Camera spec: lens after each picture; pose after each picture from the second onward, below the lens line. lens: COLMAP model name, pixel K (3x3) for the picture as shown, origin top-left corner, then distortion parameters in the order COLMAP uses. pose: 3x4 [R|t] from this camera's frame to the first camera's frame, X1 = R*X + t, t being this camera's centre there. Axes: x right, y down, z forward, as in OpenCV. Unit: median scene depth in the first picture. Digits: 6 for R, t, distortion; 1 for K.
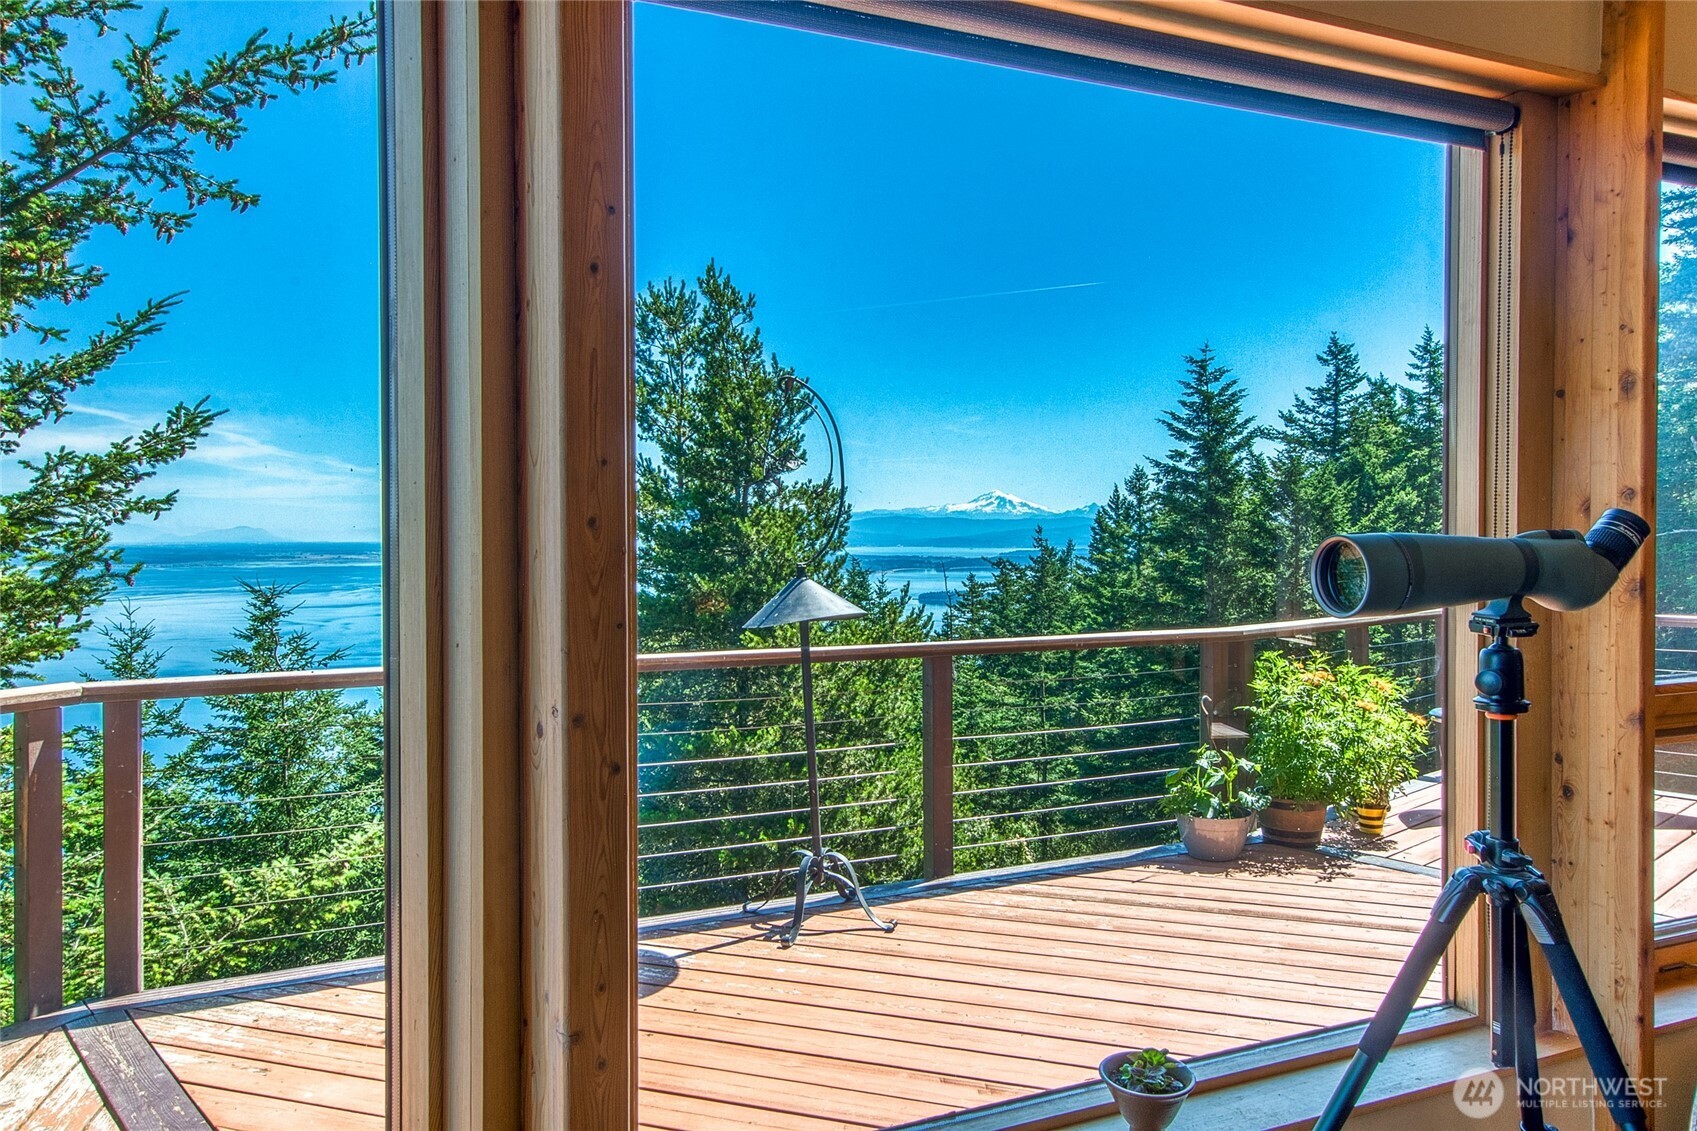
lens RADIAL K [[1149.1, 0, 852.1], [0, 1149.1, 562.2], [0, 0, 1]] dist [-0.002676, -0.000099]
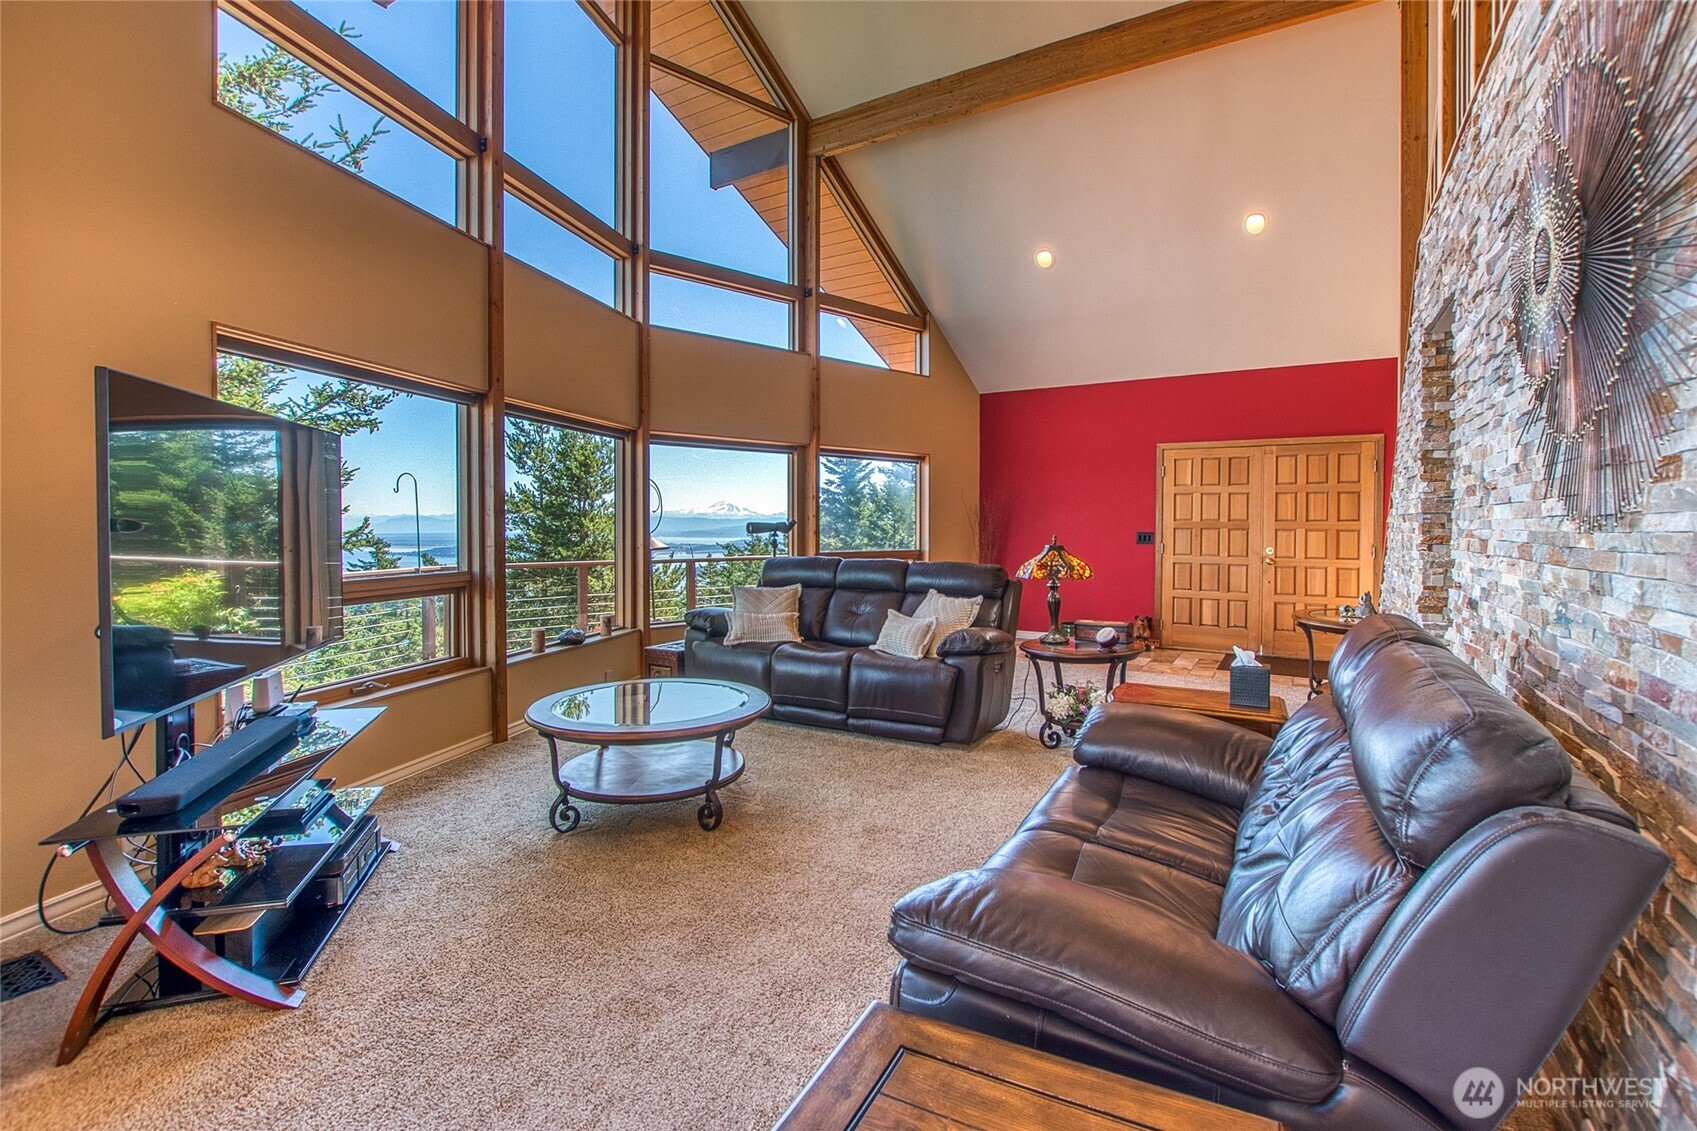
lens RADIAL K [[758.5, 0, 857.9], [0, 758.5, 552.0], [0, 0, 1]] dist [-0.012358, 0.000485]
pose [[0.956664, -0.006873, 0.291114, -0.008904], [0.005099, 0.999964, 0.006851, 0.003826], [-0.291150, -0.005070, 0.956664, -0.108965]]
